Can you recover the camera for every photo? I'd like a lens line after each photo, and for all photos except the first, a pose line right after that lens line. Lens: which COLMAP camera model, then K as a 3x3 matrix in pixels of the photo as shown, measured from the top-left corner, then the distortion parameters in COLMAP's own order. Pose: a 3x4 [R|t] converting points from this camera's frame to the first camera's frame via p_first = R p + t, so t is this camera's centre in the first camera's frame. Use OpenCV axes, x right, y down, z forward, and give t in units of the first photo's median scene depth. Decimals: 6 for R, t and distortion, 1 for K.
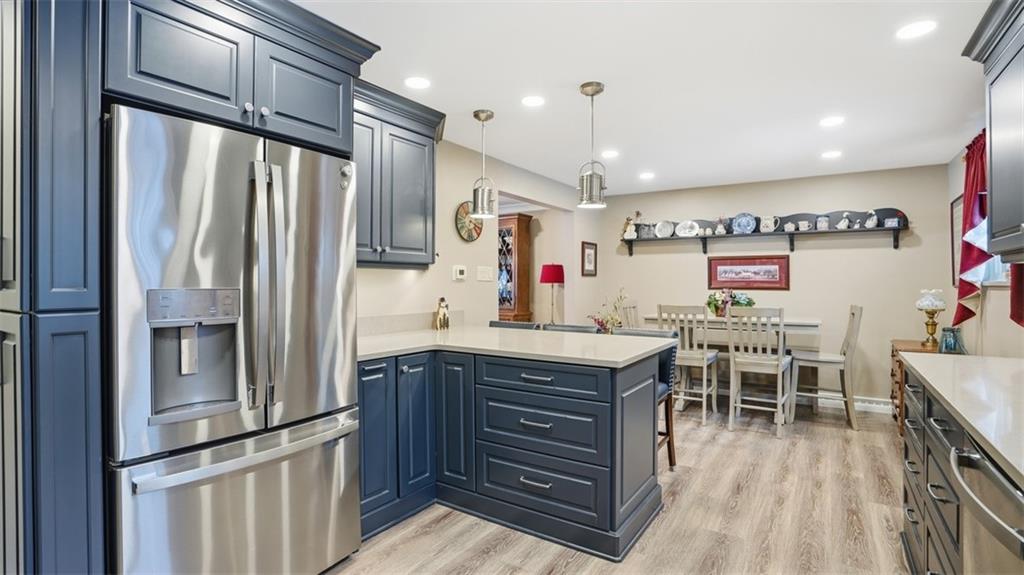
lens RADIAL K [[482.3, 0, 513.6], [0, 482.3, 282.4], [0, 0, 1]] dist [-0.072130, 0.034083]
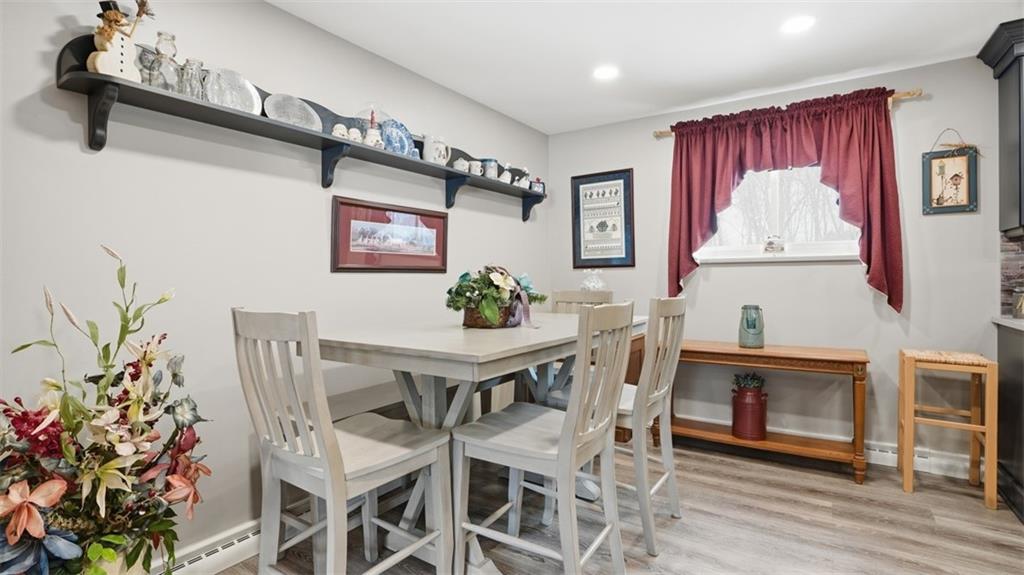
lens RADIAL K [[482.3, 0, 513.6], [0, 482.3, 282.4], [0, 0, 1]] dist [-0.072130, 0.034083]
pose [[0.024948, -0.003053, 0.999684, -0.012959], [0.022454, 0.999745, 0.002493, 0.028051], [-0.999437, 0.022384, 0.025010, 0.889880]]
